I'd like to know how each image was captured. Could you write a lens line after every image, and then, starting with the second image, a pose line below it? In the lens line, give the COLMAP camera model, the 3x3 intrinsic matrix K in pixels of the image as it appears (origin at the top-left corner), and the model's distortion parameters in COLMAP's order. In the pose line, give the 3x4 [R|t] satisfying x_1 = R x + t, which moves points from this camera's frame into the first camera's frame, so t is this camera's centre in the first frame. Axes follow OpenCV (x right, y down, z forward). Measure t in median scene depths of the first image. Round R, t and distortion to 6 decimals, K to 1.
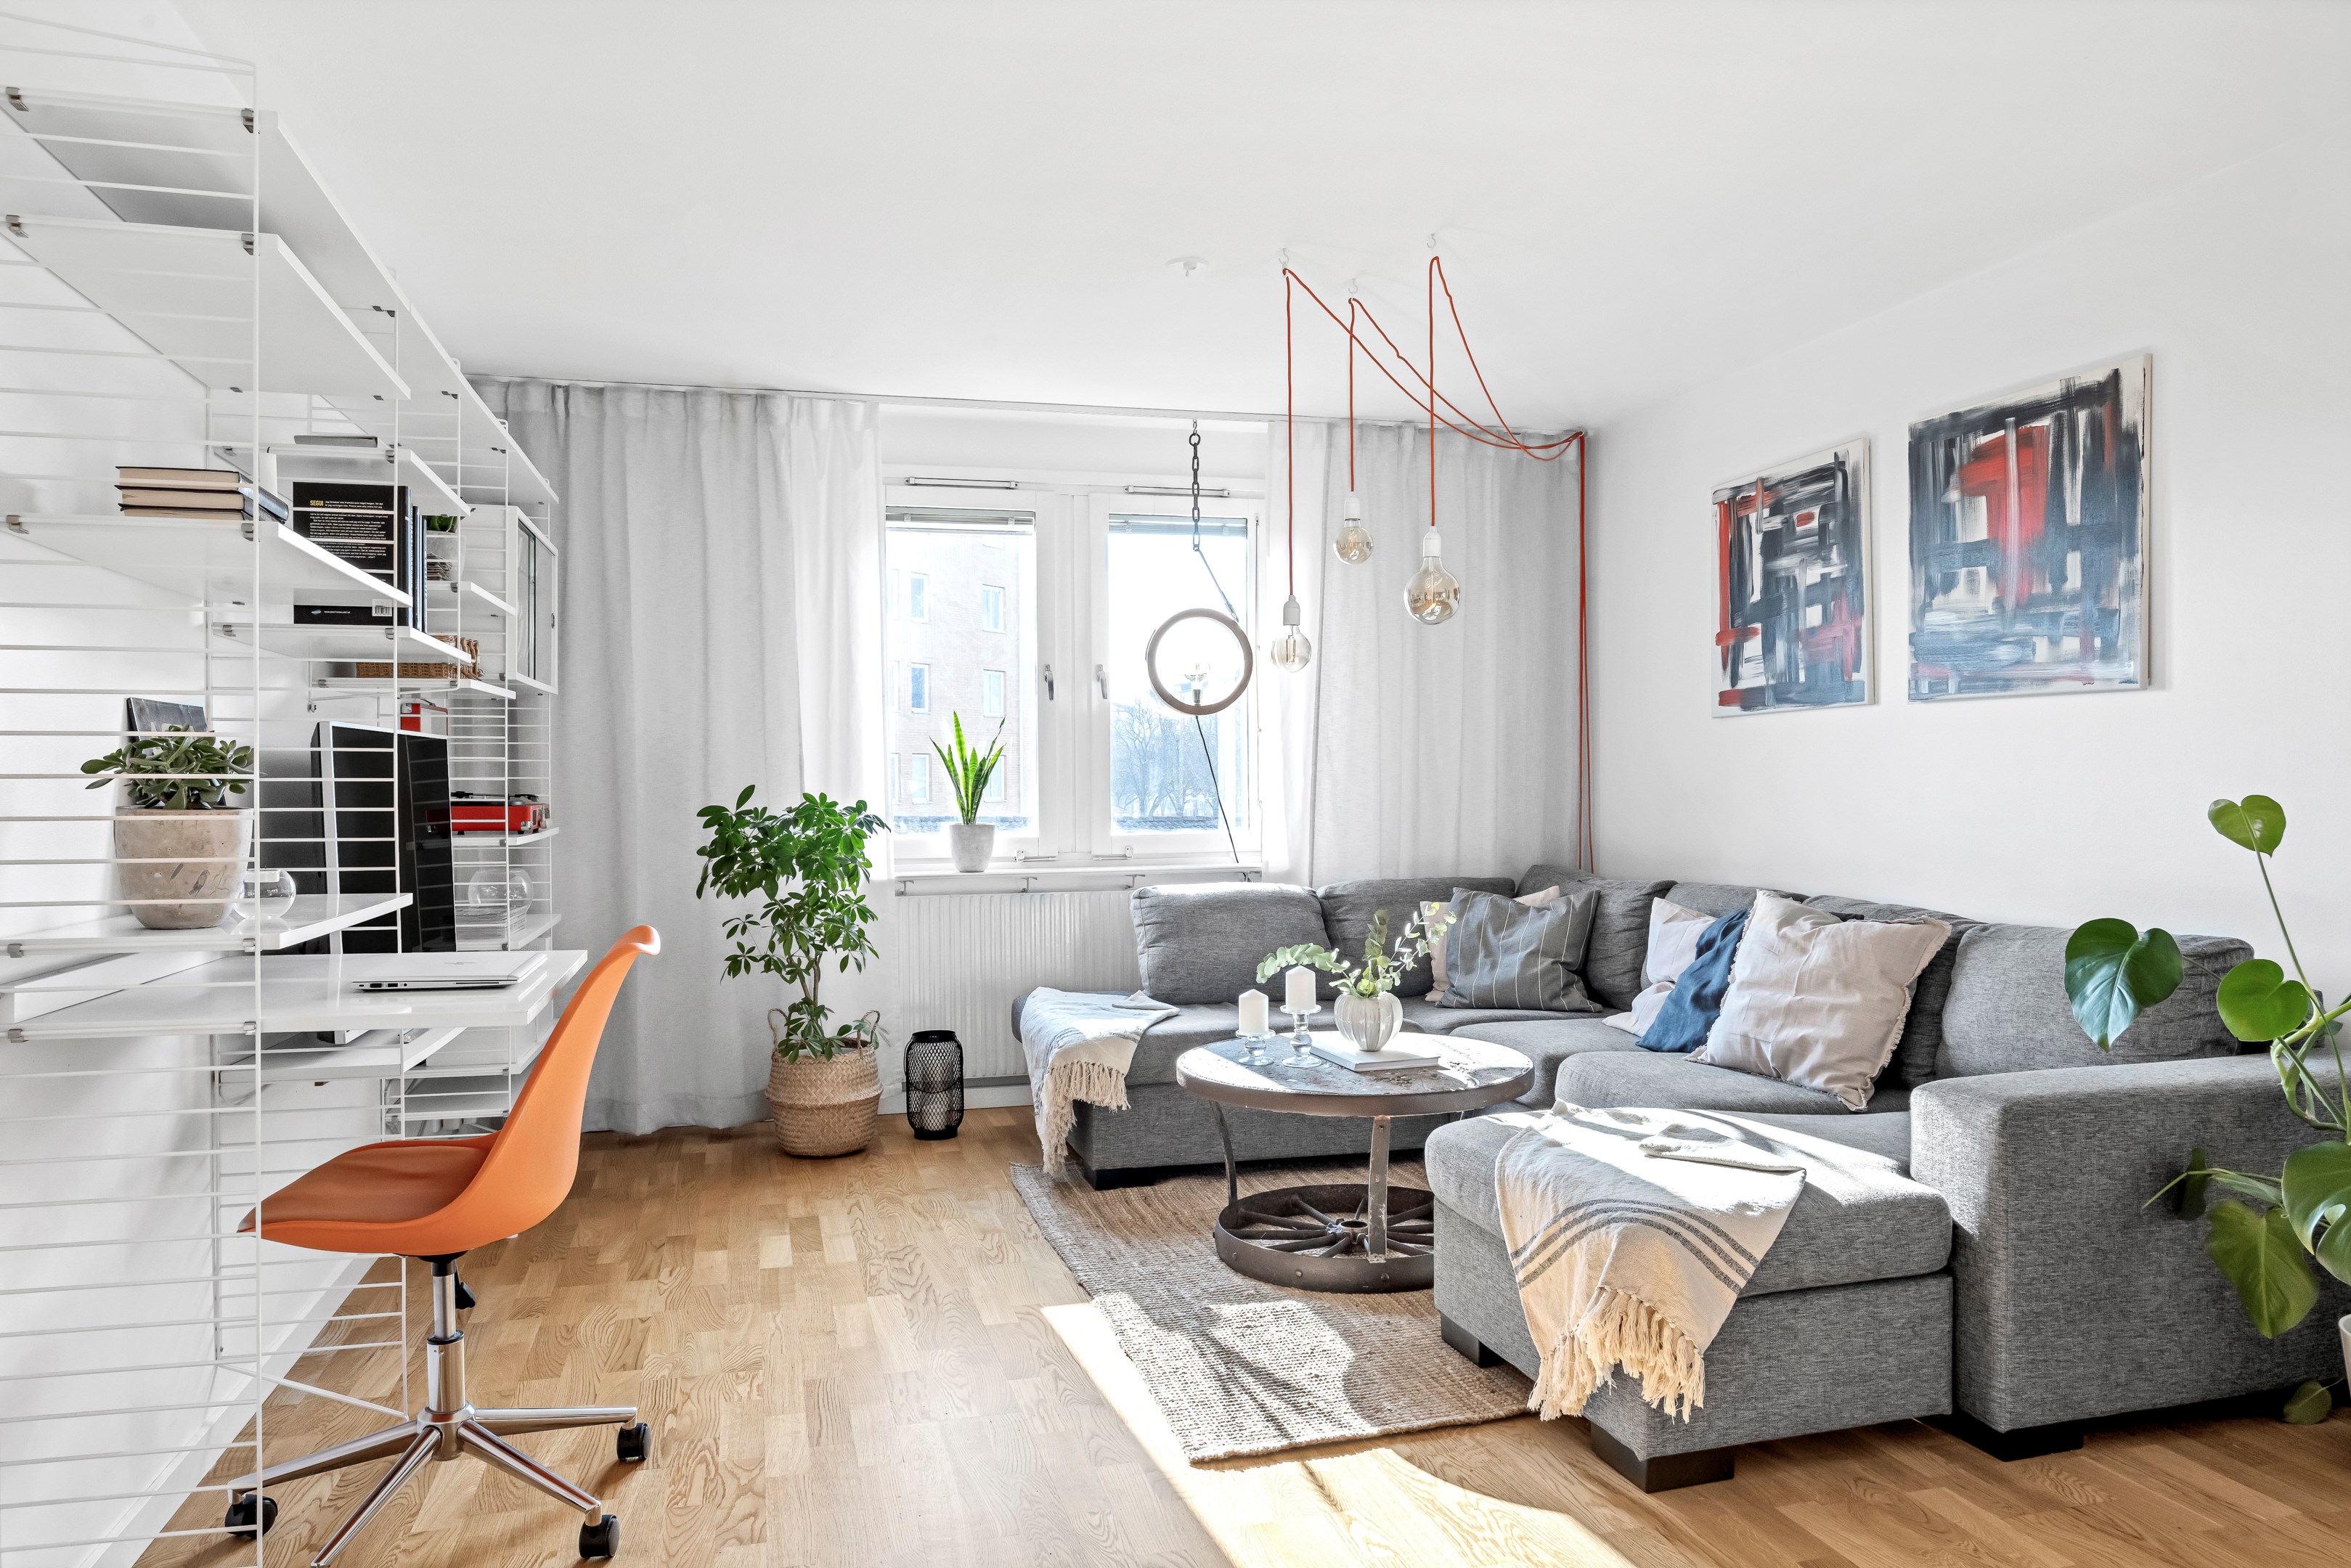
lens RADIAL K [[1625.4, 0, 1172.0], [0, 1625.4, 772.6], [0, 0, 1]] dist [-0.003434, -0.000592]
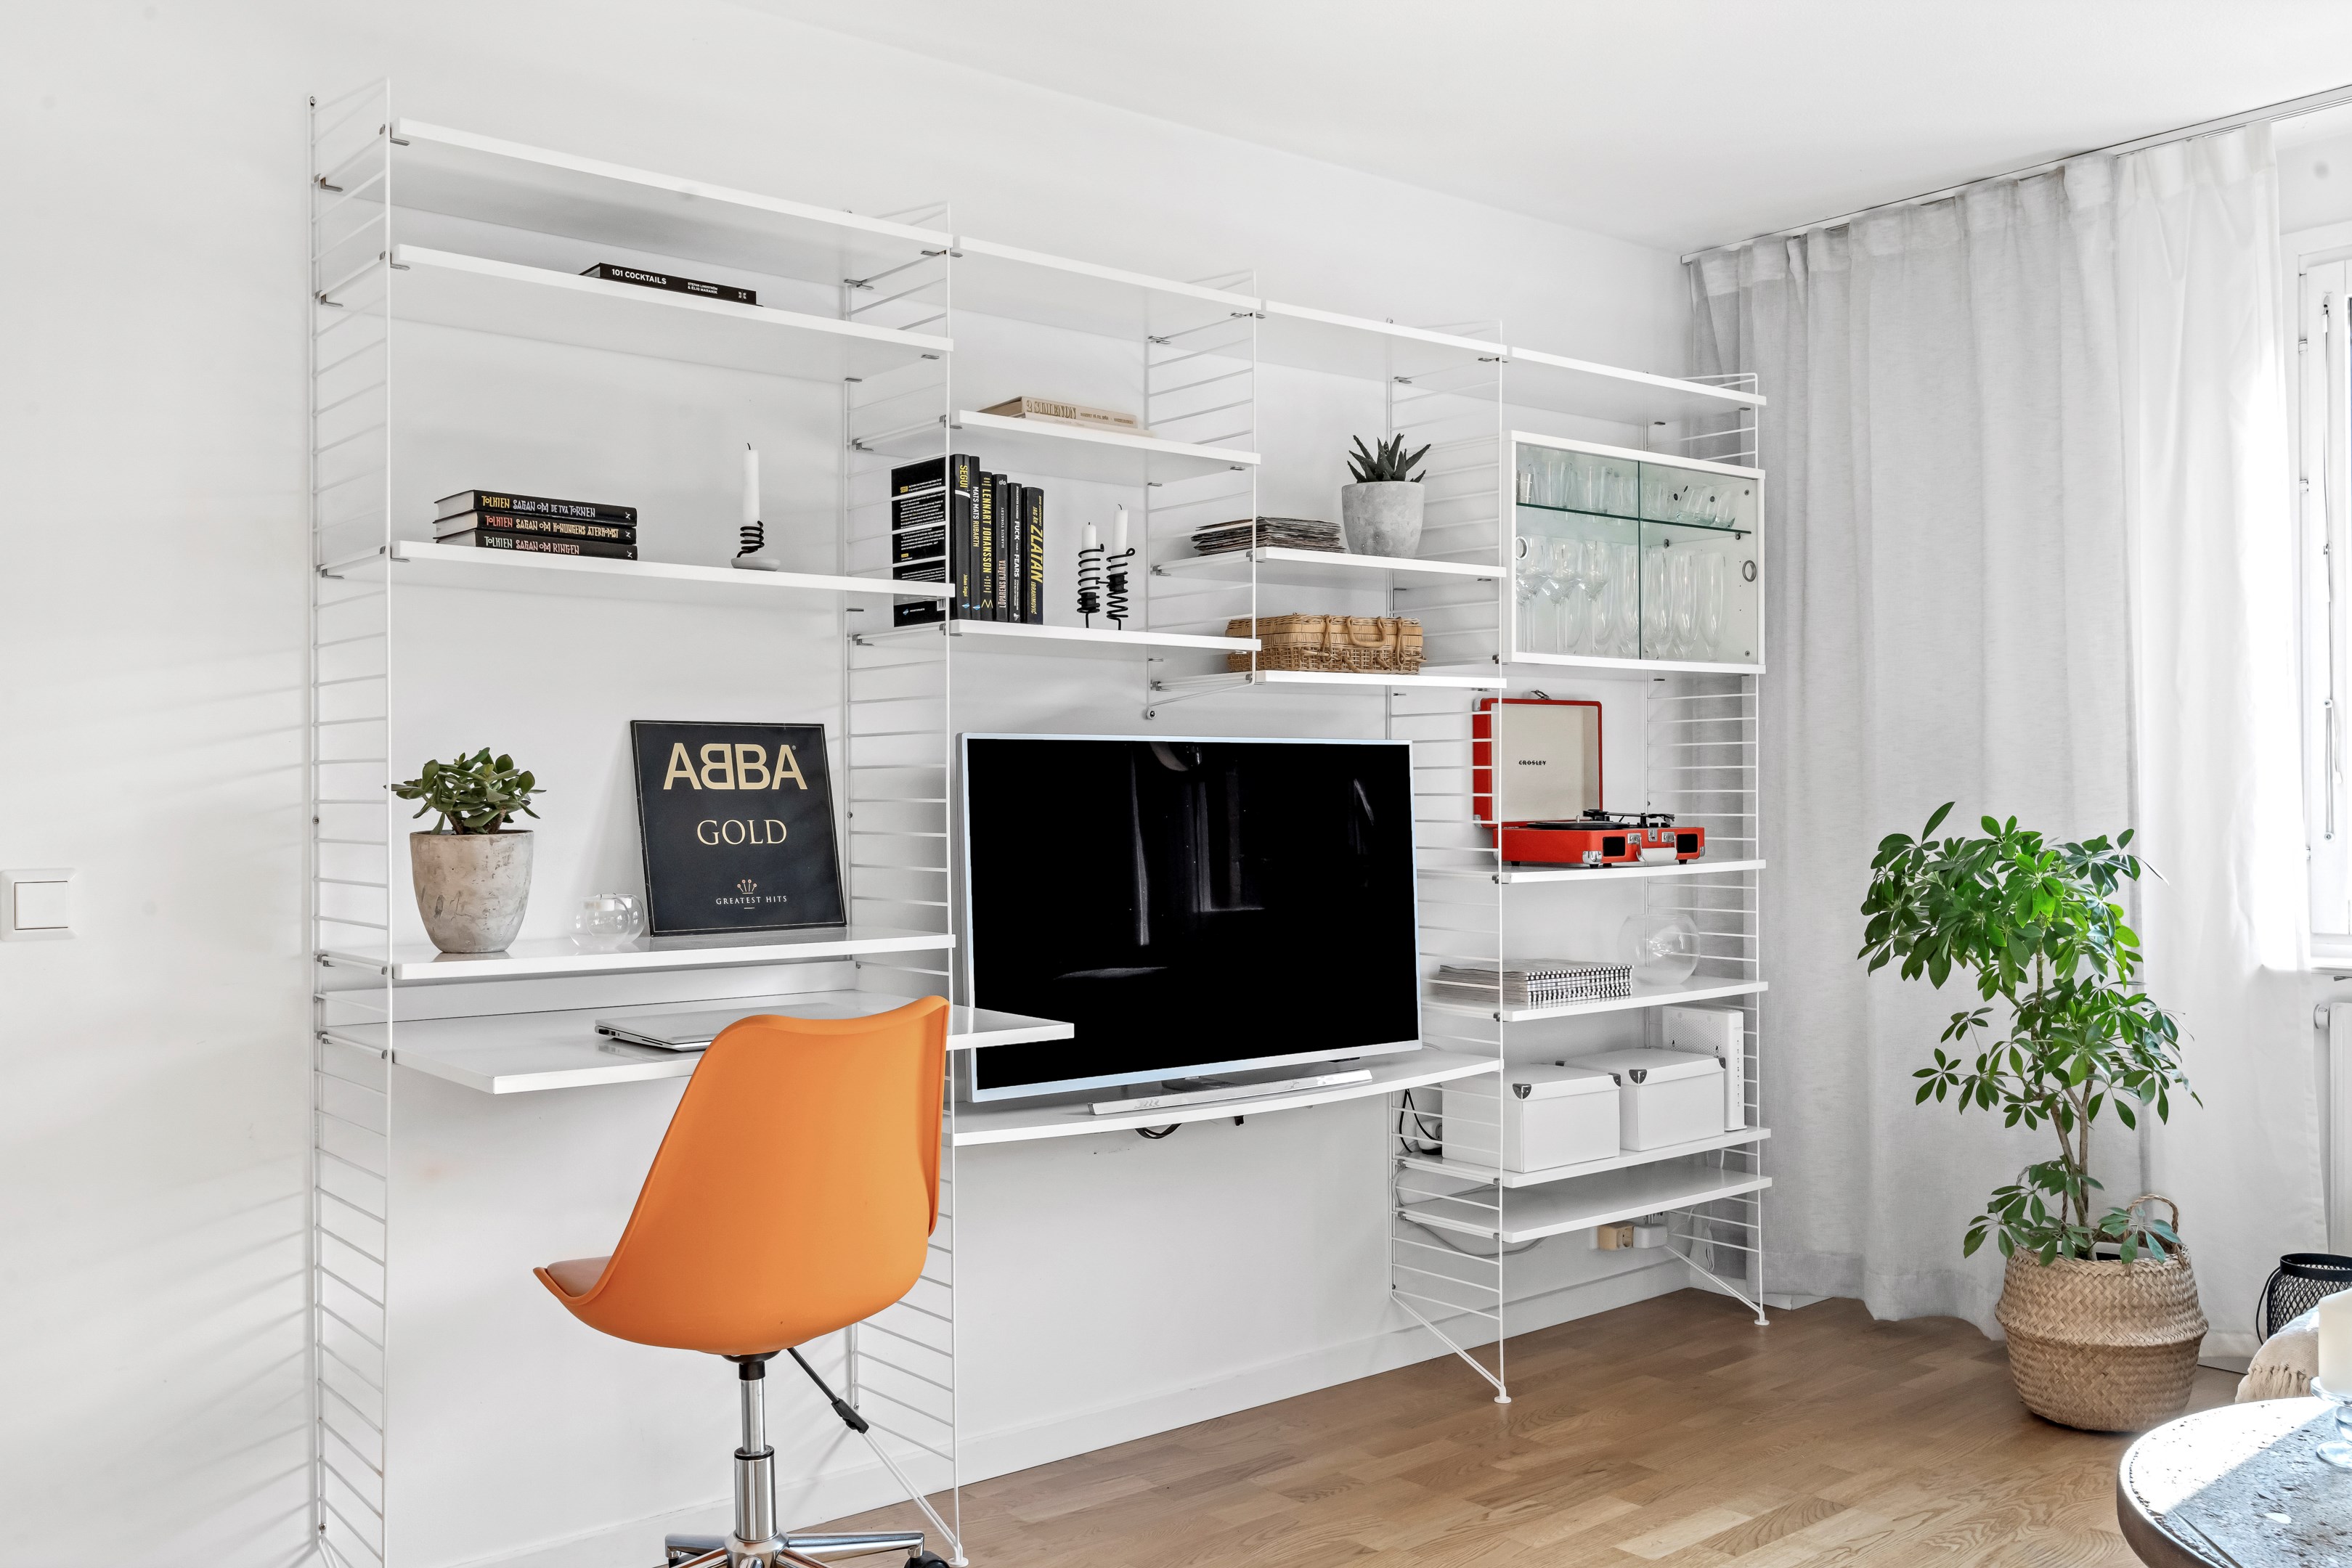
lens RADIAL K [[2019.9, 0, 1177.5], [0, 2019.9, 800.5], [0, 0, 1]] dist [-0.005820, -0.004766]
pose [[0.423619, 0.005897, -0.905821, 0.328532], [0.008005, 0.999915, 0.010253, -0.003573], [0.905805, -0.011594, 0.423536, 0.407458]]
